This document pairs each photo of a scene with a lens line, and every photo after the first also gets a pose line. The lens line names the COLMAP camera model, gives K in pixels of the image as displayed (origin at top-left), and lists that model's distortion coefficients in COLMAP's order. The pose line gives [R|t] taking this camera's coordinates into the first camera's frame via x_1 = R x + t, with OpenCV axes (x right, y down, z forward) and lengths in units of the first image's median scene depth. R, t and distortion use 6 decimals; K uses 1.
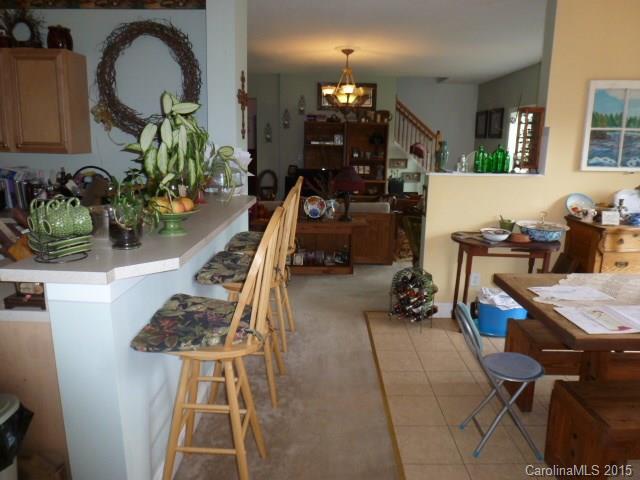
lens RADIAL K [[453.9, 0, 320.0], [0, 453.9, 240.0], [0, 0, 1]] dist [-0.065147, 0.004203]
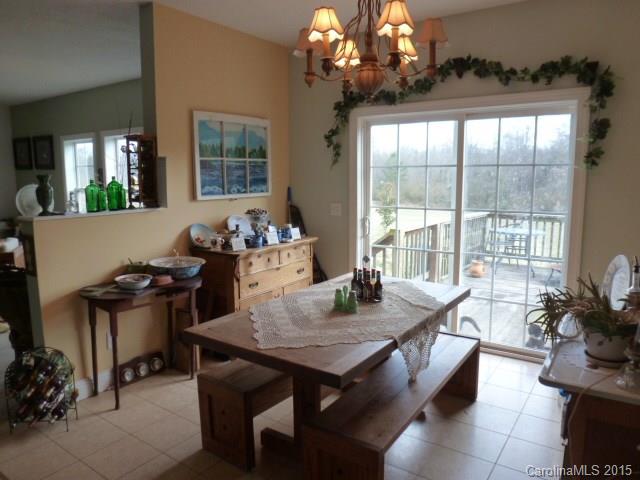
lens RADIAL K [[452.9, 0, 320.0], [0, 452.9, 240.0], [0, 0, 1]] dist [-0.046371, -0.000451]
pose [[0.573175, -0.126749, 0.809571, -0.084342], [0.177392, 0.983730, 0.028422, -0.049580], [-0.800002, 0.127320, 0.586333, 0.197779]]
